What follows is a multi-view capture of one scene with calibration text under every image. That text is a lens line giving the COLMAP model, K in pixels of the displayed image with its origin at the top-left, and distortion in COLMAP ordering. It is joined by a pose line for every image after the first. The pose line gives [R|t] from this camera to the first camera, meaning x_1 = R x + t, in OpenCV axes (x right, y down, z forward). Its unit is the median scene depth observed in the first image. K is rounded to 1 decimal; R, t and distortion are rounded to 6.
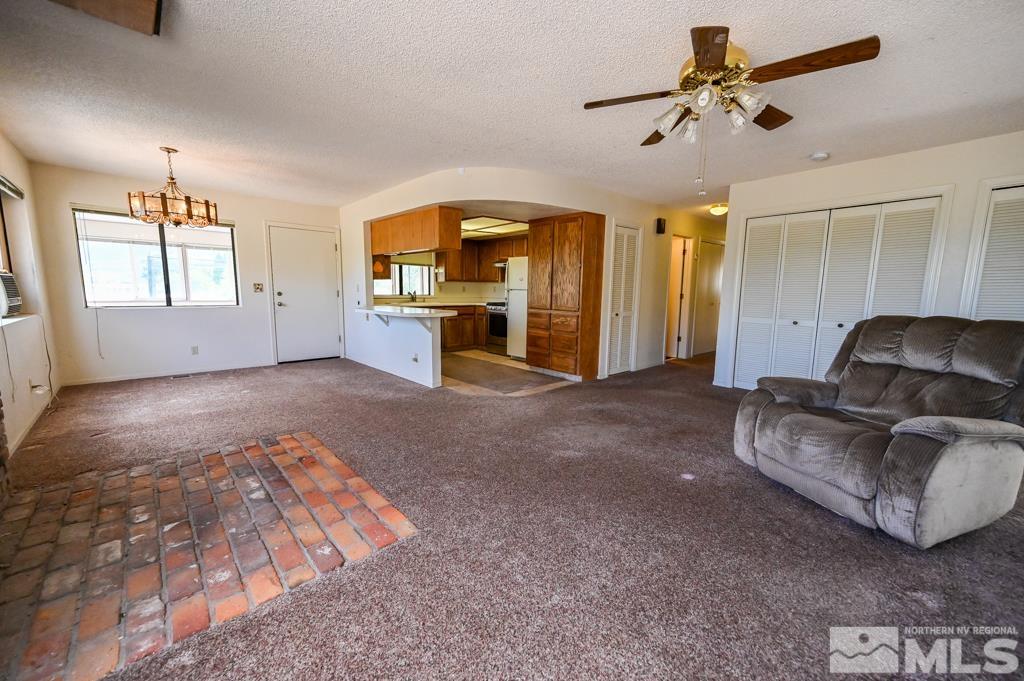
lens RADIAL K [[401.2, 0, 518.2], [0, 401.2, 338.2], [0, 0, 1]] dist [0.018087, 0.002246]
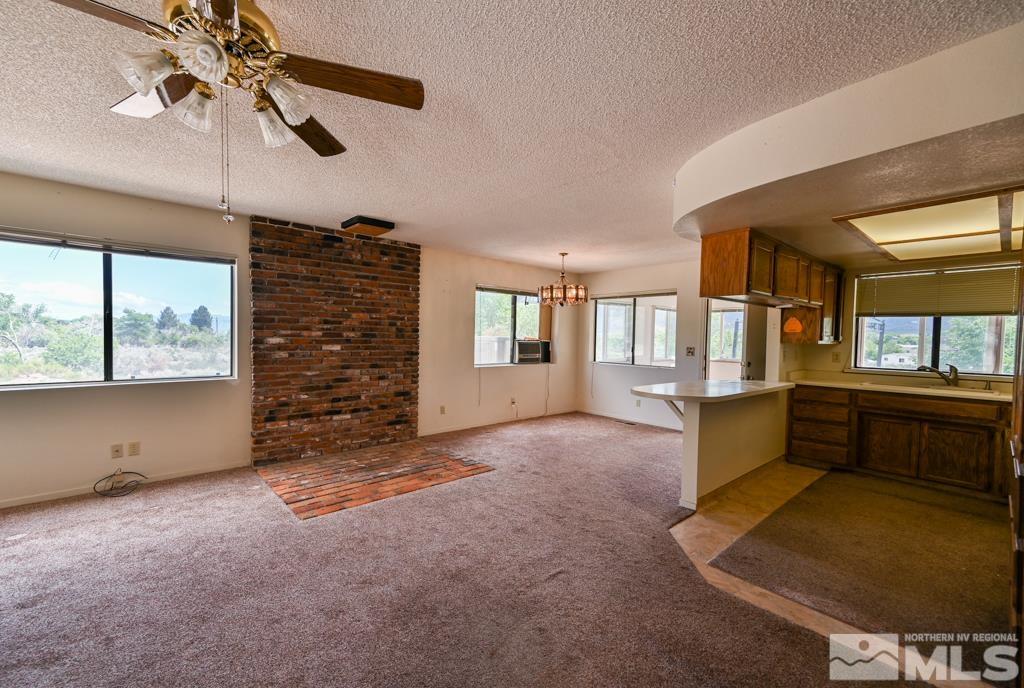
lens RADIAL K [[418.7, 0, 483.7], [0, 418.7, 349.0], [0, 0, 1]] dist [0.024072, 0.000717]
pose [[-0.055927, 0.019449, -0.998245, 0.450932], [-0.139601, 0.989837, 0.027107, -0.096968], [0.988627, 0.140872, -0.052644, 0.611356]]
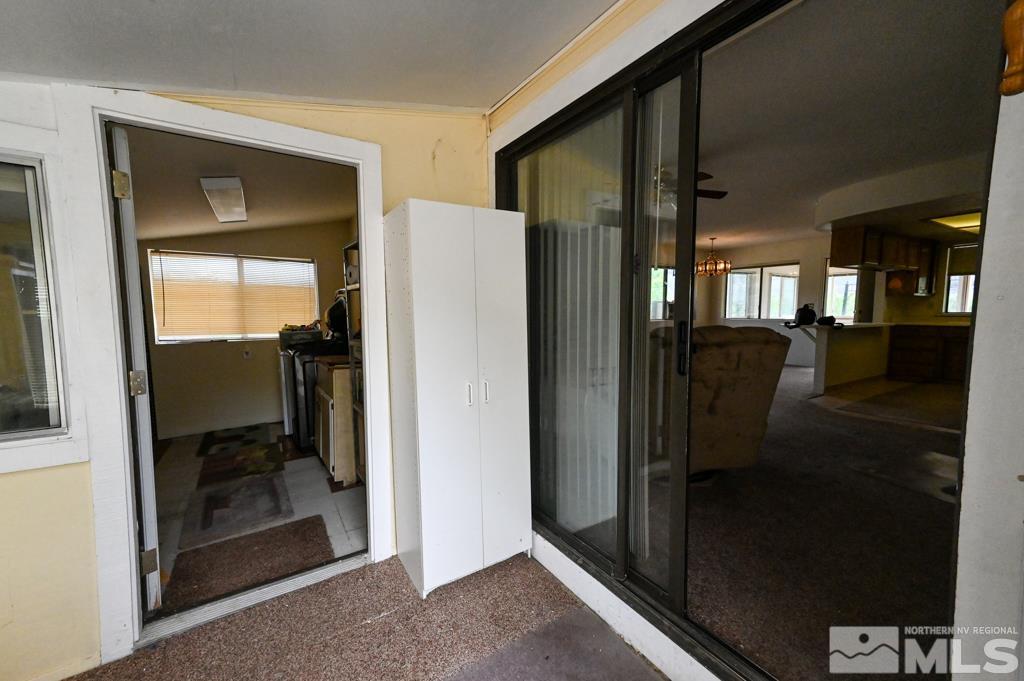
lens RADIAL K [[401.2, 0, 508.2], [0, 401.2, 340.8], [0, 0, 1]] dist [0.018087, 0.002246]
pose [[-0.195802, 0.067692, -0.978304, 0.945491], [-0.118644, 0.988651, 0.092154, -0.020856], [0.973440, 0.134114, -0.185549, 0.328313]]
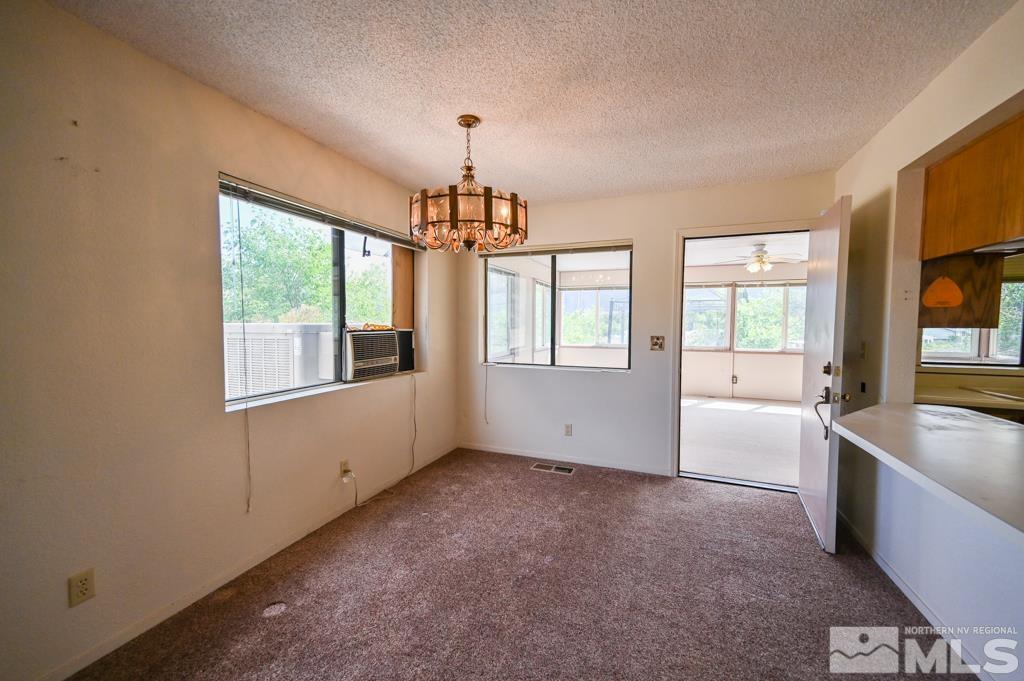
lens RADIAL K [[401.2, 0, 509.8], [0, 401.2, 341.5], [0, 0, 1]] dist [0.018087, 0.002246]
pose [[0.426636, 0.034616, -0.903761, -0.217144], [-0.108541, 0.994005, -0.013166, -0.104847], [0.897887, 0.103712, 0.427836, 0.604141]]
